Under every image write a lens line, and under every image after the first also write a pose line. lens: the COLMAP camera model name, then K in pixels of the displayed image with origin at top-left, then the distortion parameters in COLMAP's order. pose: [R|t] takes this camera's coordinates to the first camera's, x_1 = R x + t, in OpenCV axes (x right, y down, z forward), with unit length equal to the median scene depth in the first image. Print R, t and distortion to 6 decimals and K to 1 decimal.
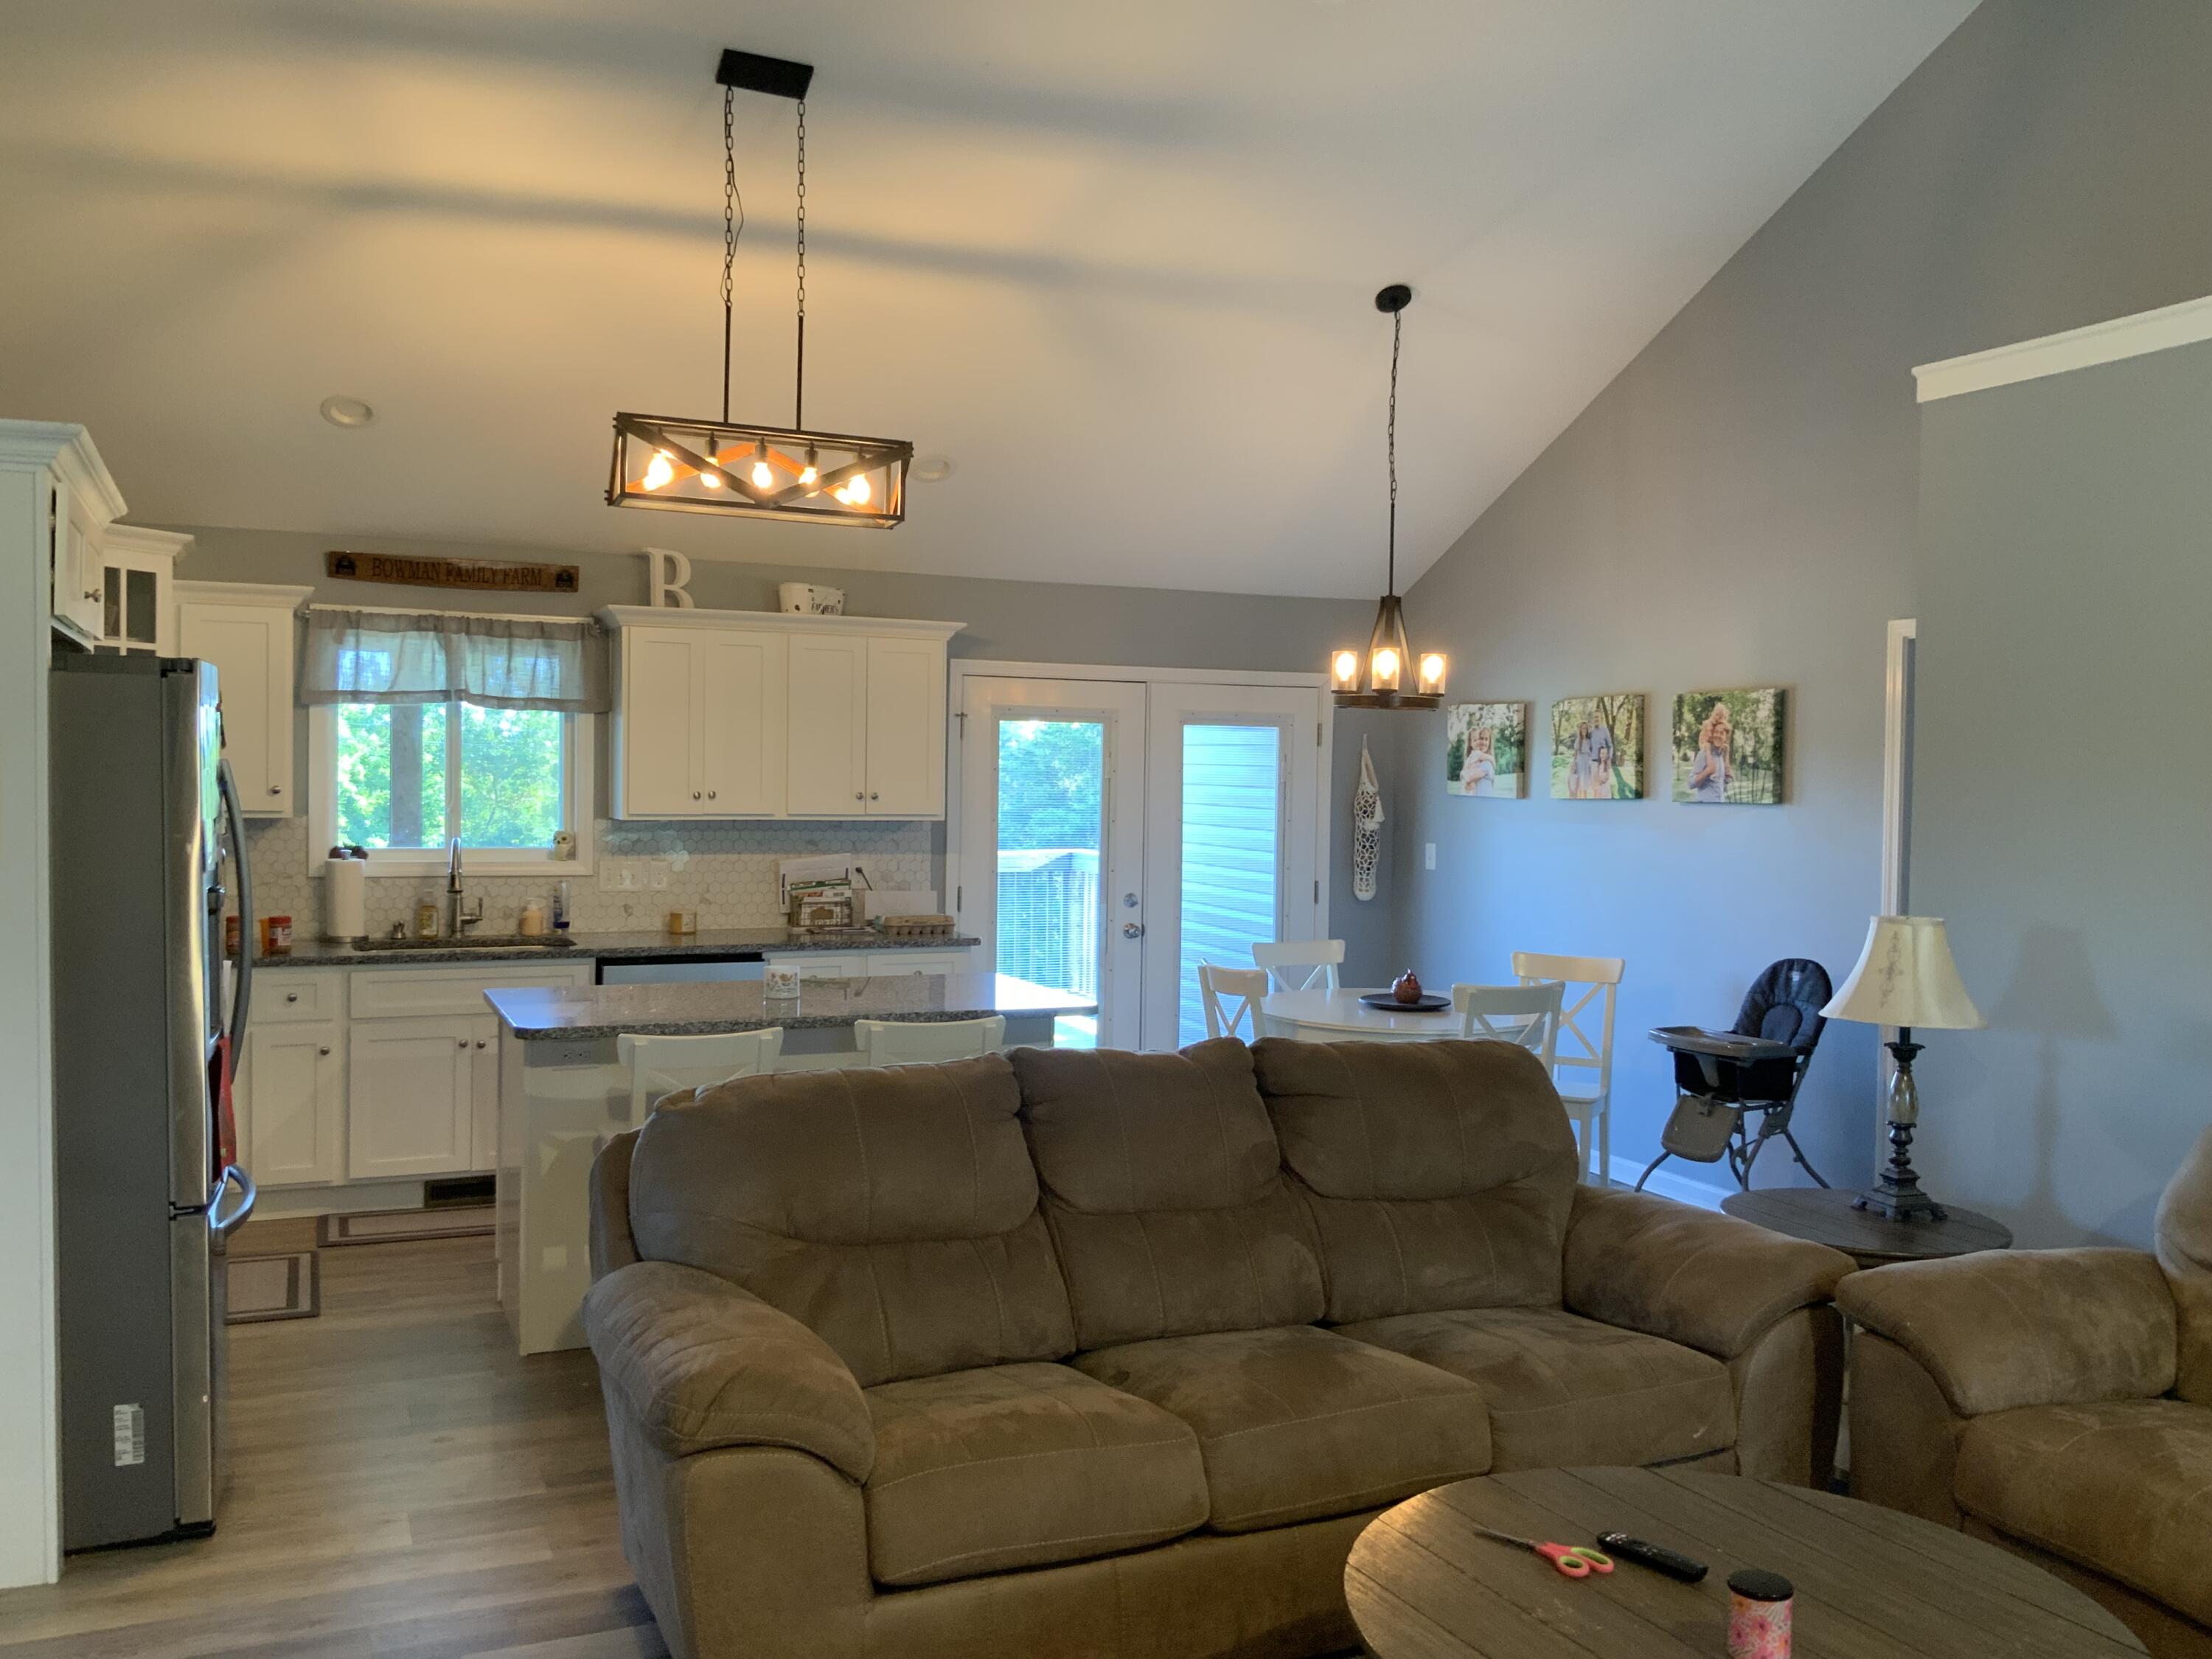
lens RADIAL K [[1832.4, 0, 1058.1], [0, 1832.4, 828.7], [0, 0, 1]] dist [0.084209, -0.166870]
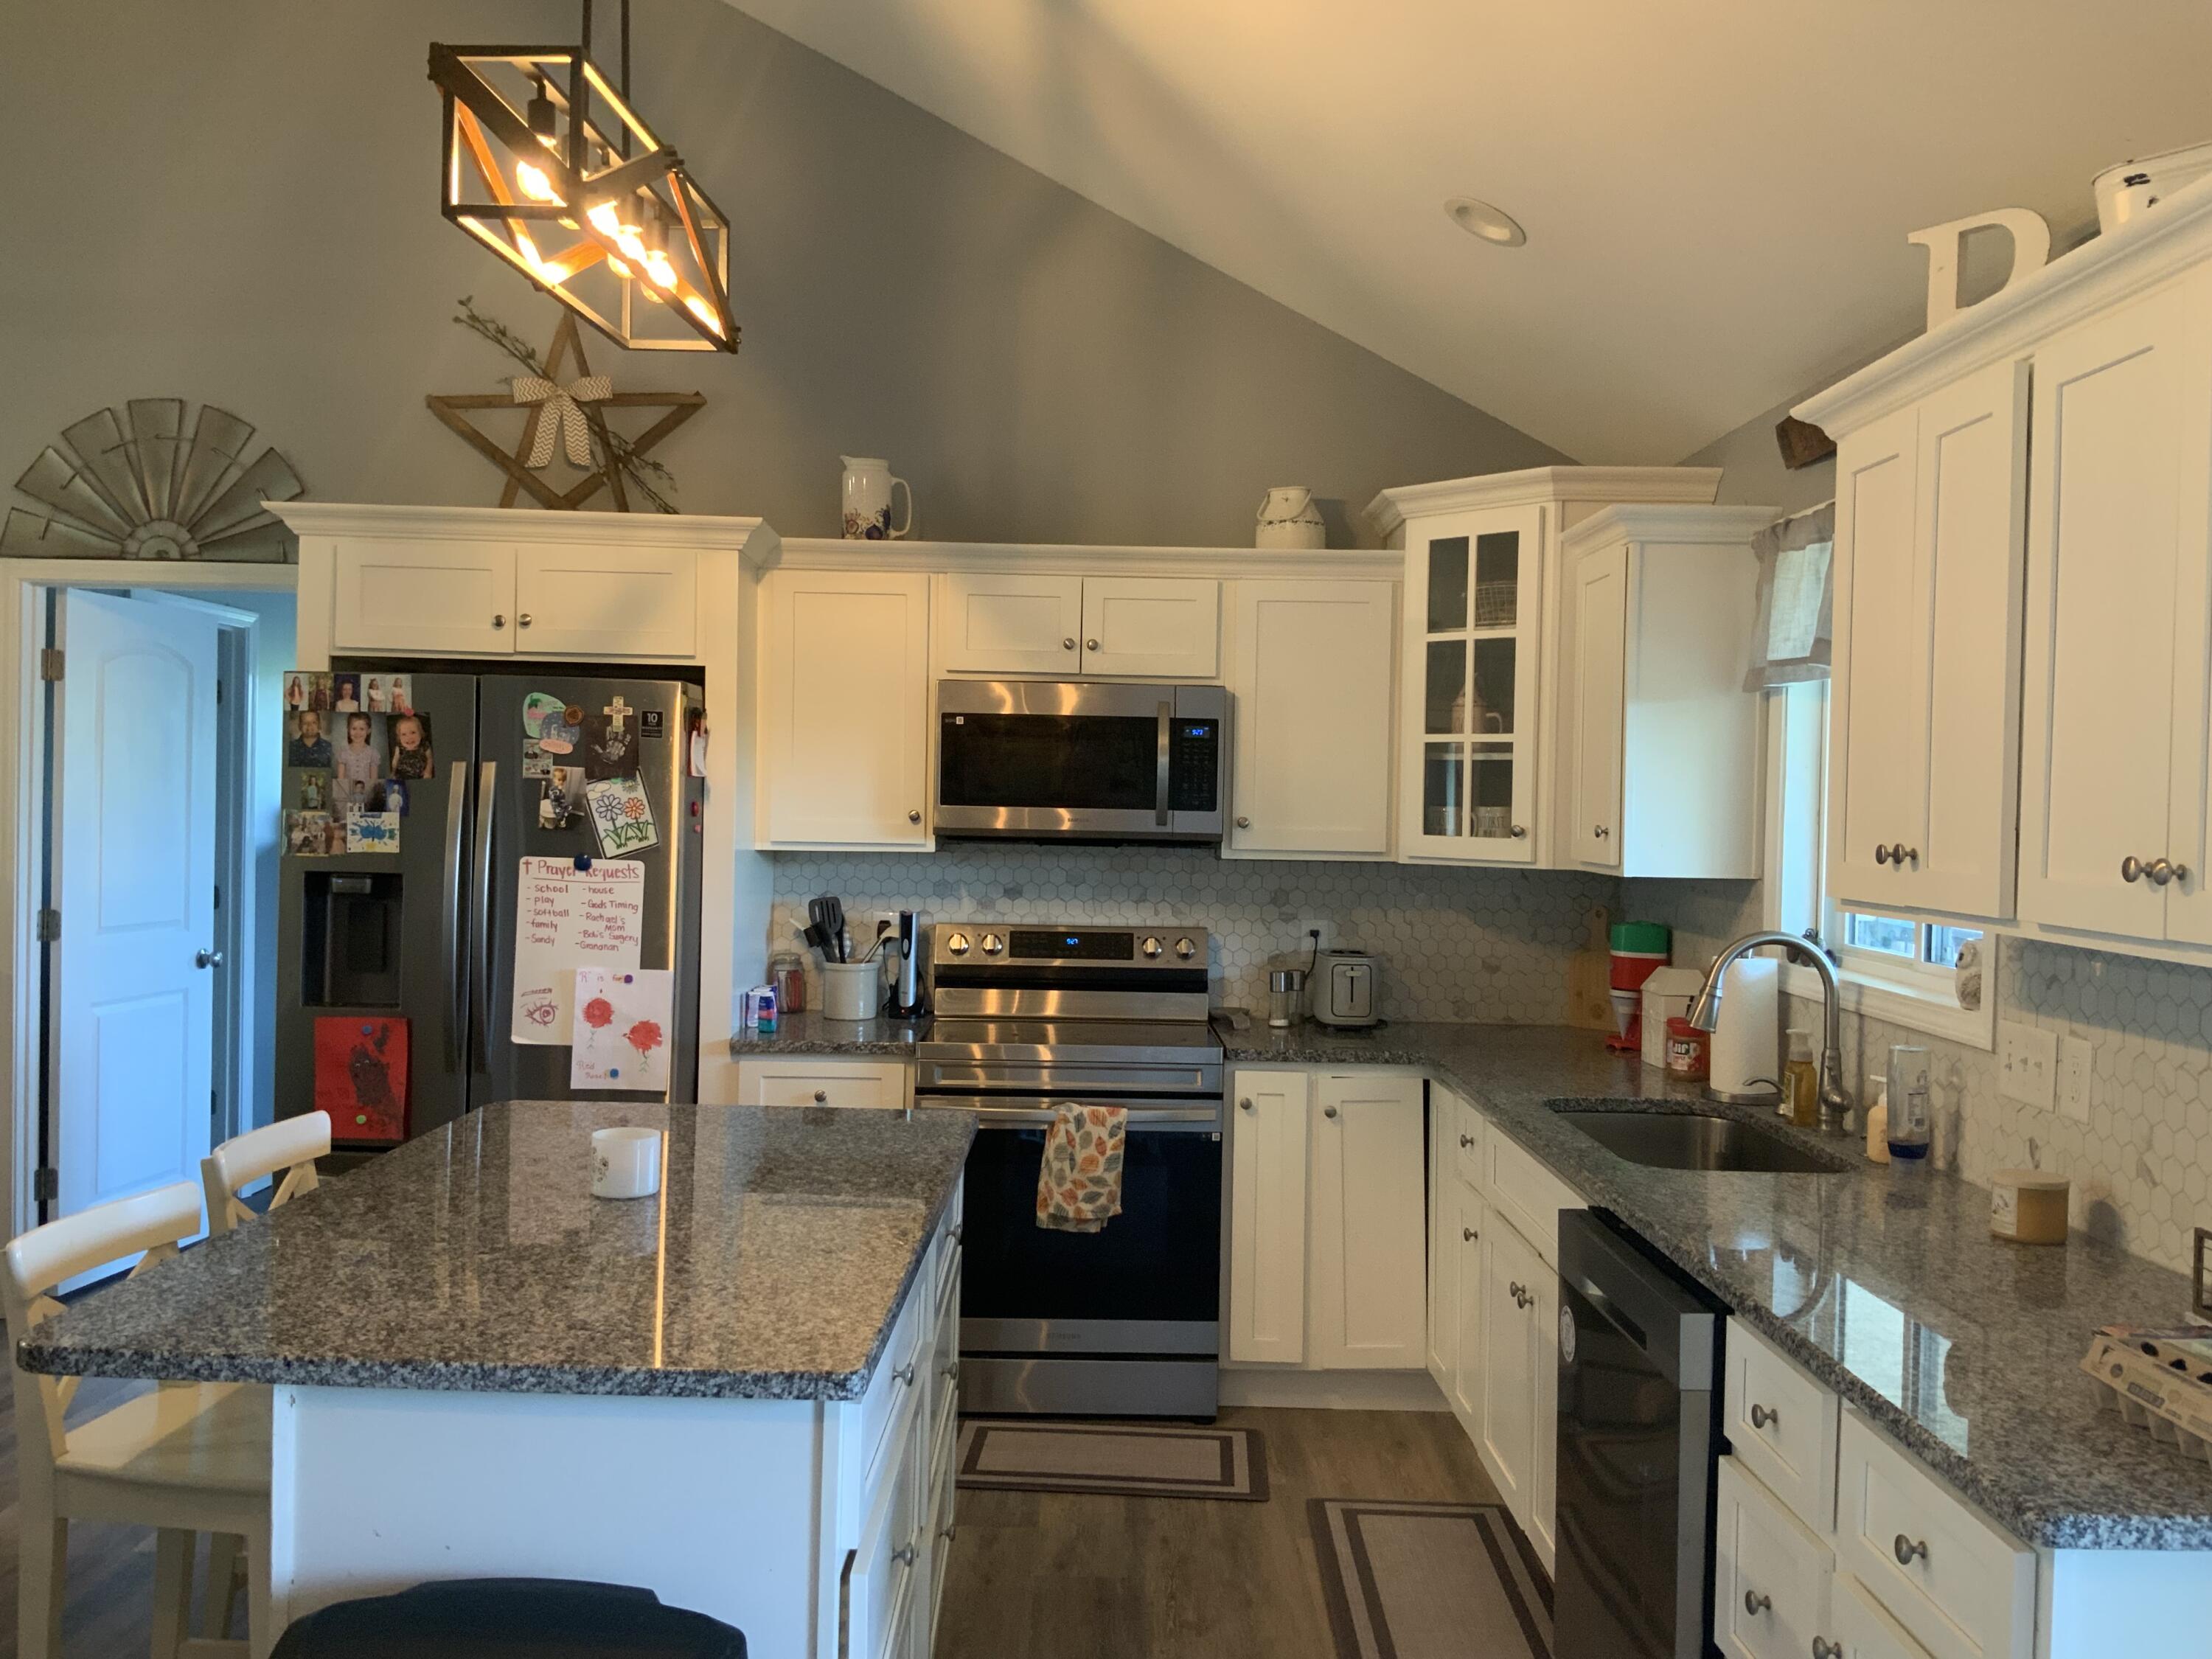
lens RADIAL K [[1832.4, 0, 1101.1], [0, 1832.4, 835.4], [0, 0, 1]] dist [0.084209, -0.166870]
pose [[-0.394124, -0.005251, -0.919042, 0.219895], [-0.055560, 0.998291, 0.018123, -0.020749], [0.917376, 0.058204, -0.393742, 1.039015]]
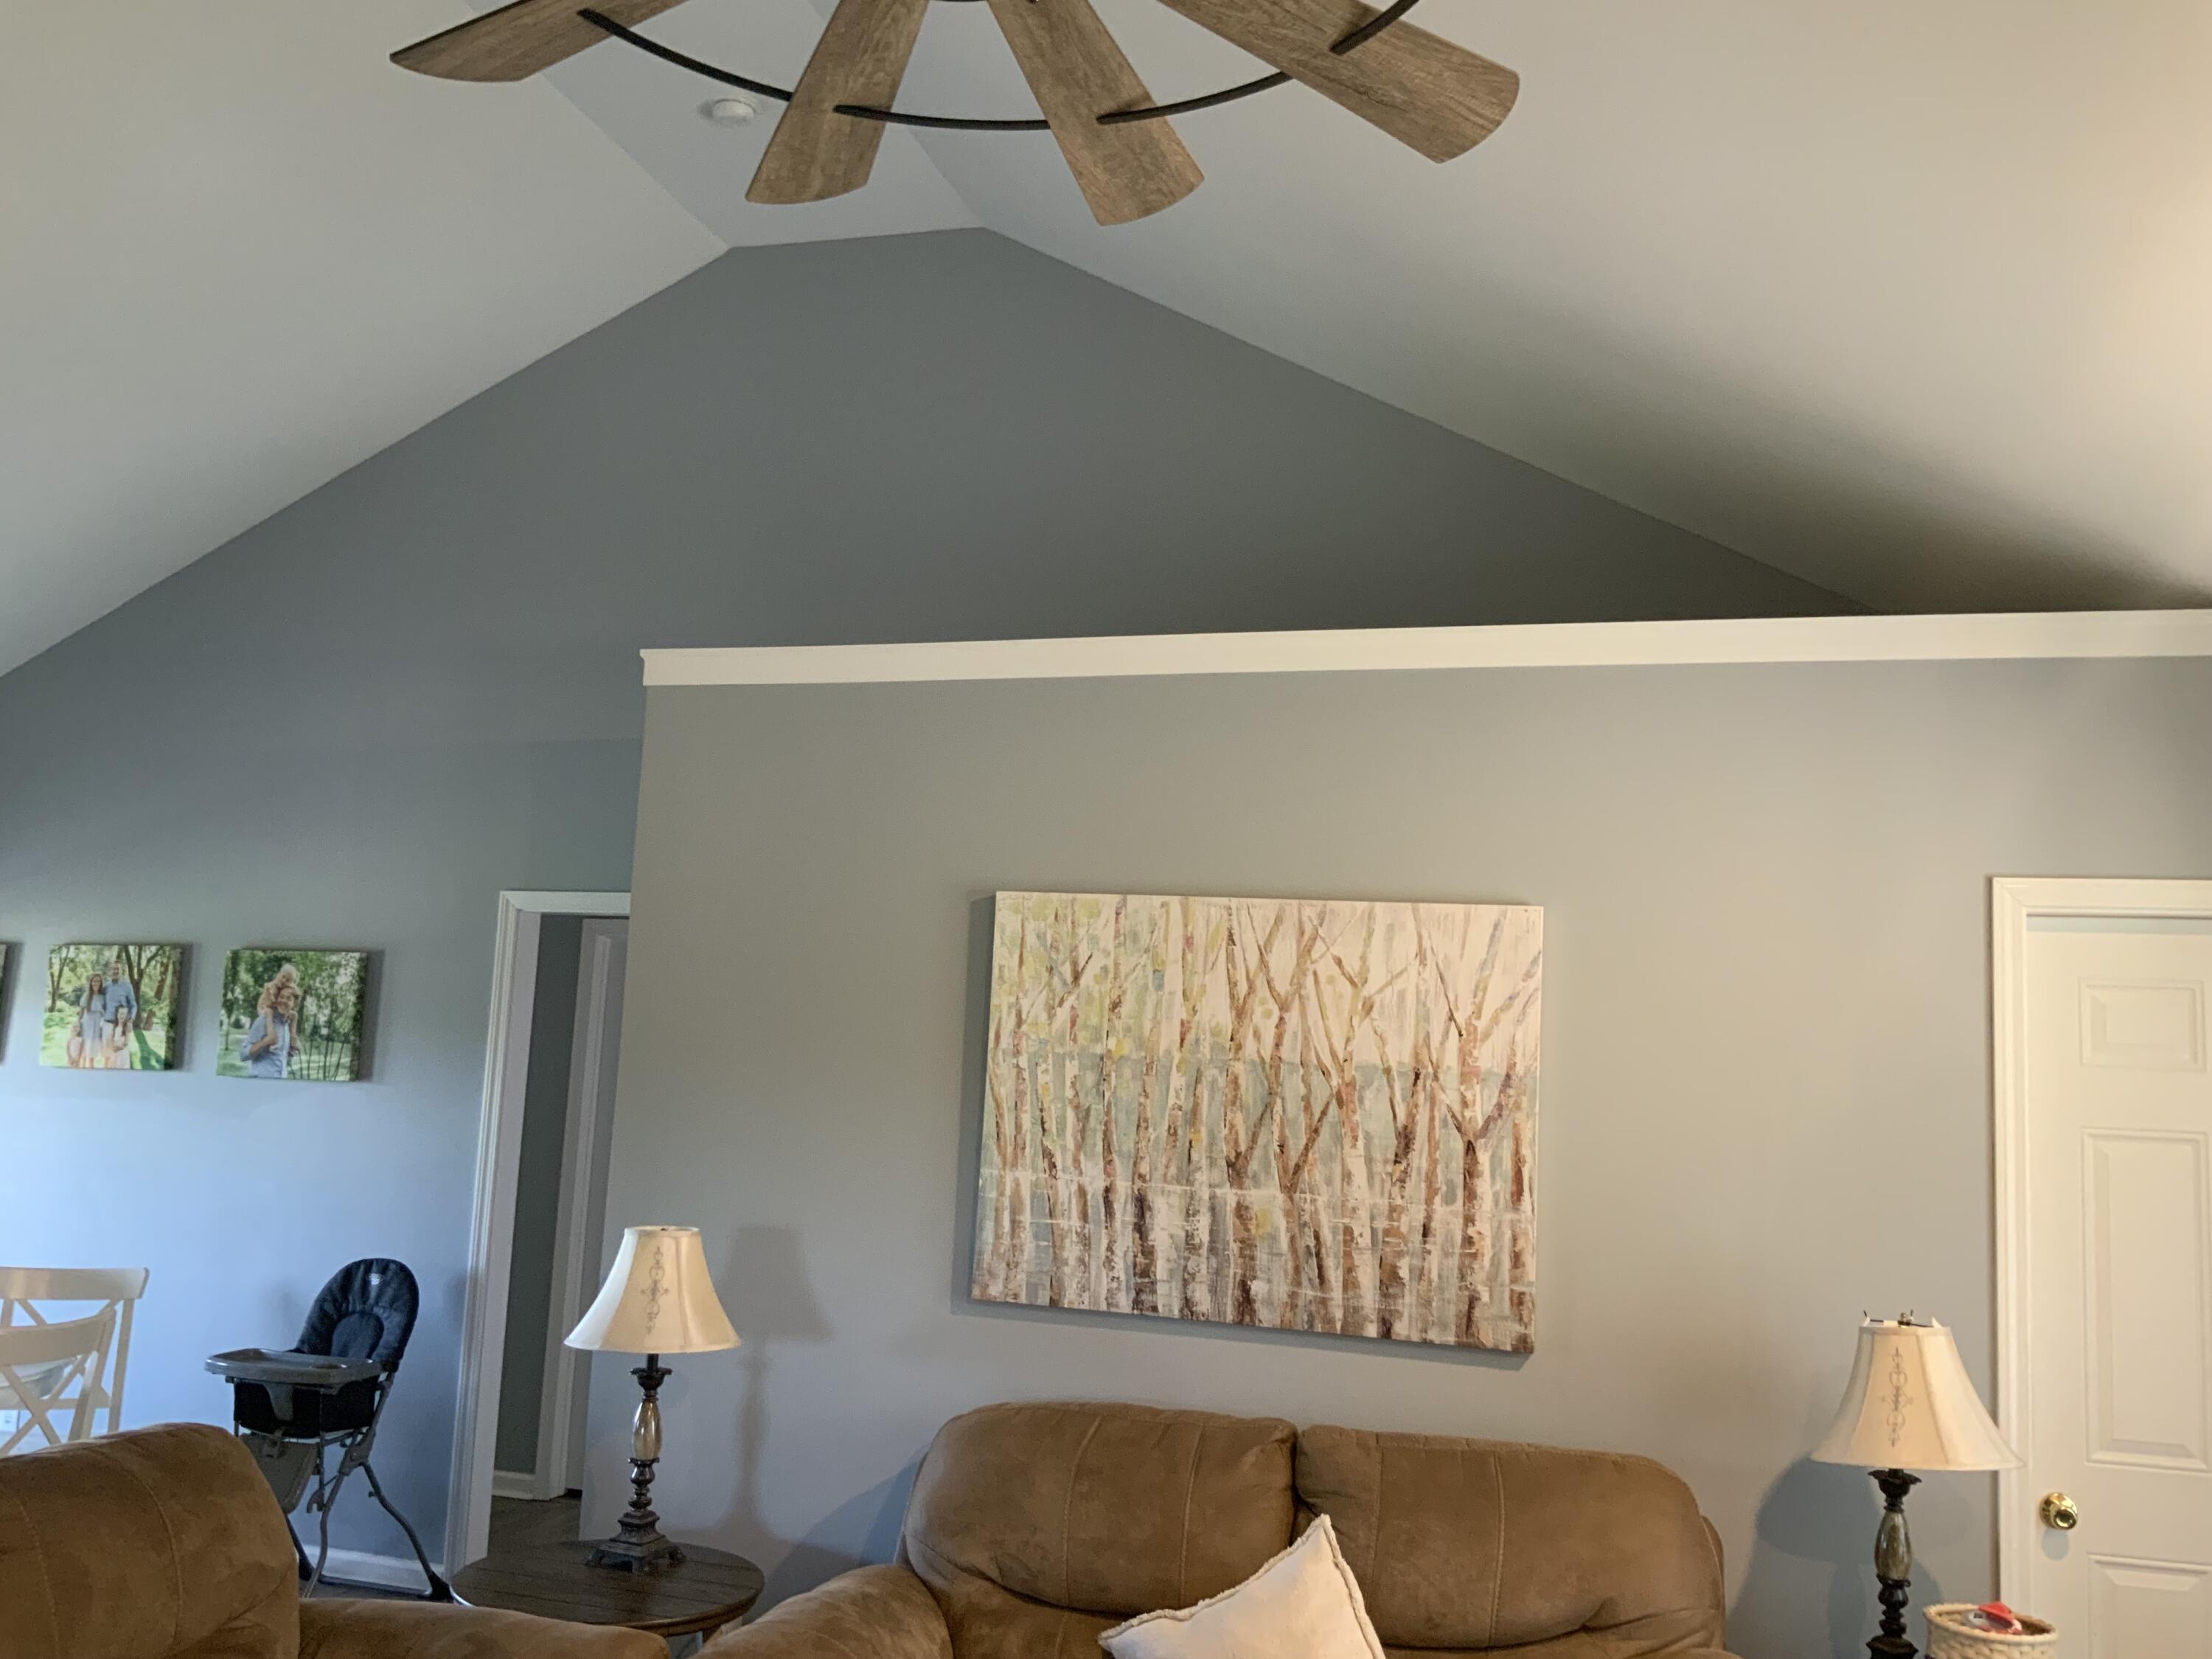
lens RADIAL K [[1832.4, 0, 1104.6], [0, 1832.4, 822.5], [0, 0, 1]] dist [0.084209, -0.166870]
pose [[0.622727, 0.113858, 0.774111, -0.087939], [-0.011532, 0.990584, -0.136420, -0.018392], [-0.782354, 0.076026, 0.618176, 0.140857]]
